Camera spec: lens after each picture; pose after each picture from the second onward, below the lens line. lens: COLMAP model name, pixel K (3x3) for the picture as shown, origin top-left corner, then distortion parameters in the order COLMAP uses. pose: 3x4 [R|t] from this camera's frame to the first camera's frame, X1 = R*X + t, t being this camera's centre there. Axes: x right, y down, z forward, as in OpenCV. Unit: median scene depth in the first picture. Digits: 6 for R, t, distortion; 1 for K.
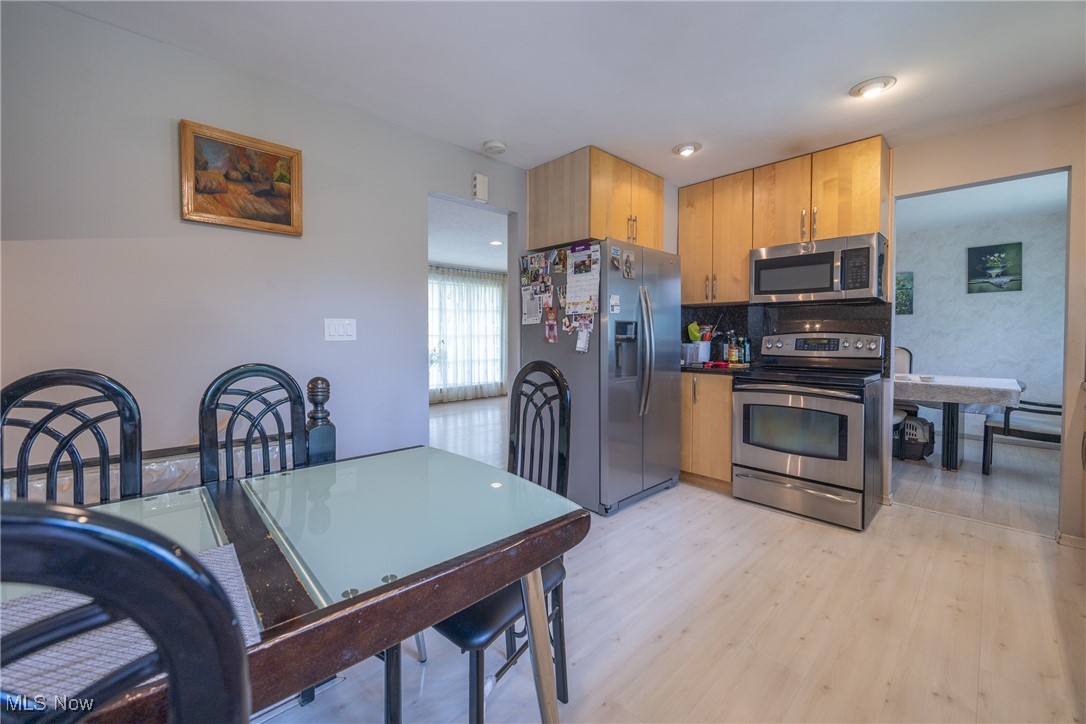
lens RADIAL K [[435.7, 0, 532.3], [0, 435.7, 346.4], [0, 0, 1]] dist [-0.001196, -0.000013]
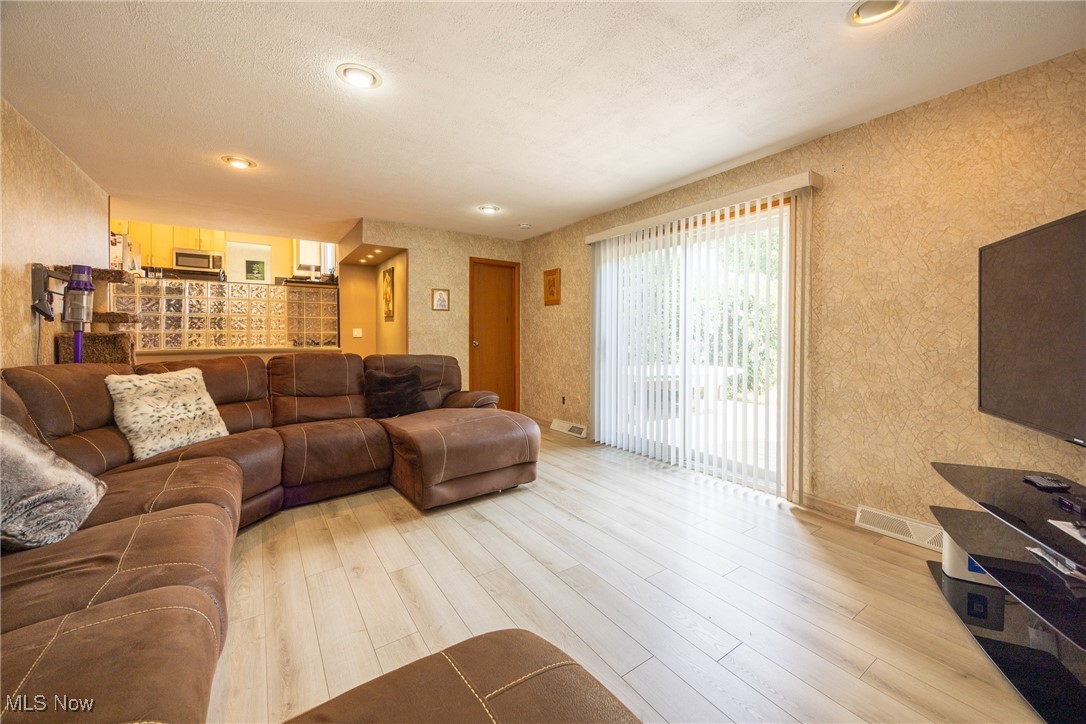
lens RADIAL K [[426.9, 0, 582.7], [0, 426.9, 334.9], [0, 0, 1]] dist [-0.002893, 0.000472]
pose [[0.095410, -0.001084, 0.995437, -1.787501], [0.014913, 0.999889, -0.000341, 0.330548], [-0.995326, 0.014877, 0.095416, -1.639121]]
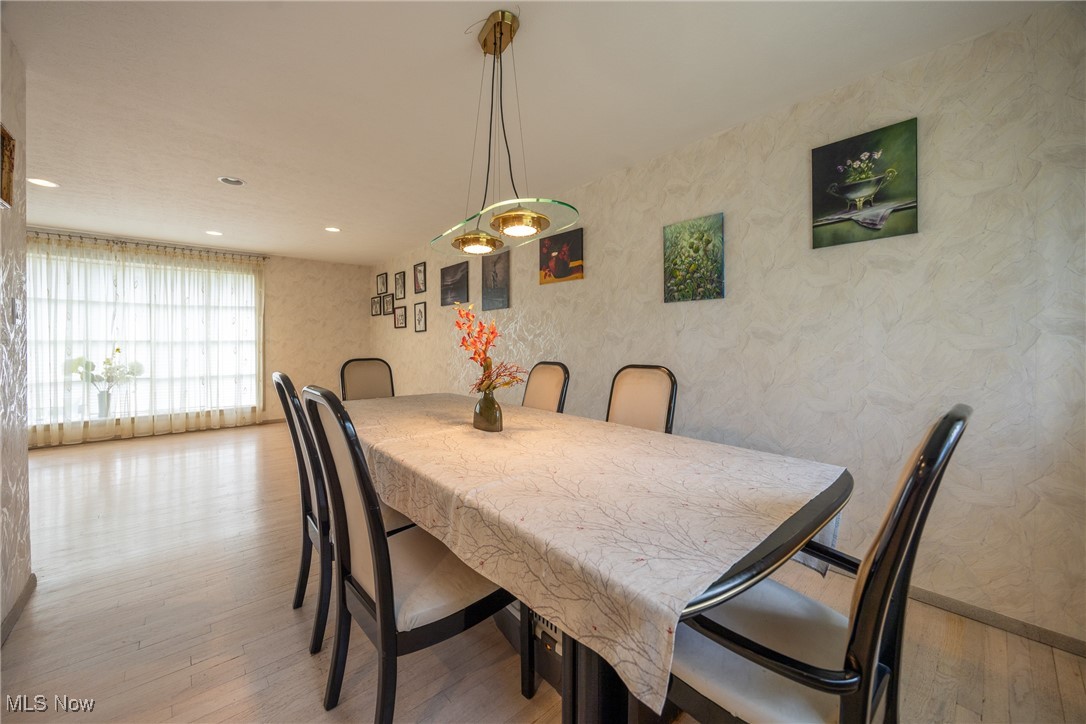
lens RADIAL K [[413.5, 0, 546.0], [0, 413.5, 348.8], [0, 0, 1]] dist [-0.000972, -0.000535]
pose [[0.999608, -0.001269, -0.027952, 1.206641], [0.001130, 0.999987, -0.004988, -0.022606], [0.027958, 0.004954, 0.999597, 0.918659]]
